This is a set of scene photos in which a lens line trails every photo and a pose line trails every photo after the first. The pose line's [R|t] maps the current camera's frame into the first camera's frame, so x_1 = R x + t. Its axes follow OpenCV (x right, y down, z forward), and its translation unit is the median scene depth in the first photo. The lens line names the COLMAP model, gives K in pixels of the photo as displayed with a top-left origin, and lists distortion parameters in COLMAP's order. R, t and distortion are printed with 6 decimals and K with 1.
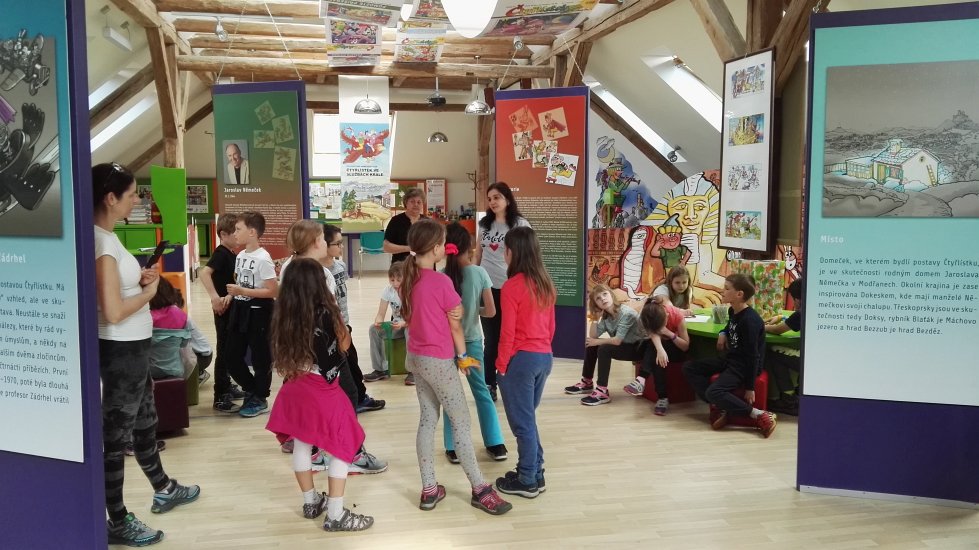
lens RADIAL K [[775.3, 0, 489.6], [0, 775.3, 259.6], [0, 0, 1]] dist [0.001883, -0.006957]
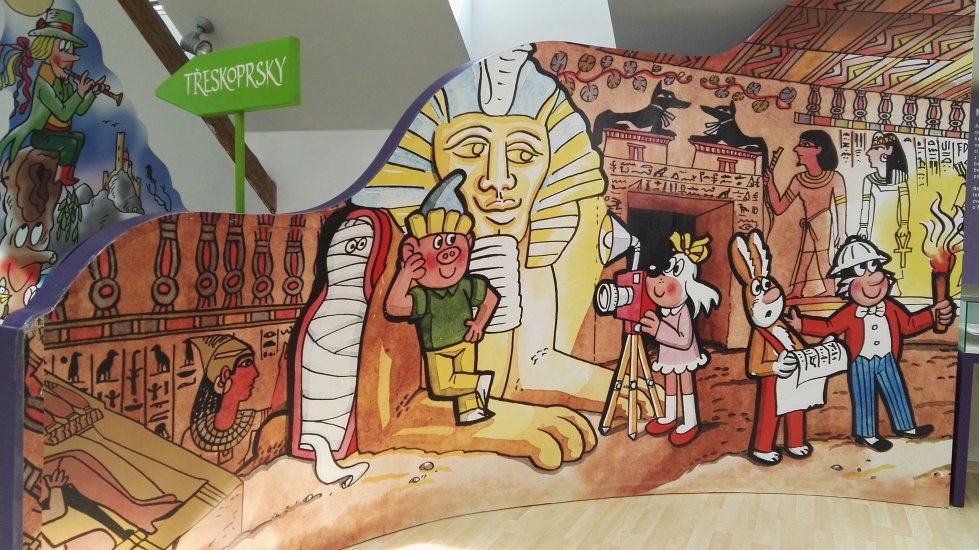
lens RADIAL K [[775.3, 0, 489.6], [0, 775.3, 259.6], [0, 0, 1]] dist [0.001883, -0.006957]
pose [[0.545717, -0.014323, 0.837847, -0.005868], [0.052640, 0.998465, -0.017217, -0.018421], [-0.836315, 0.053500, 0.545633, 0.816815]]
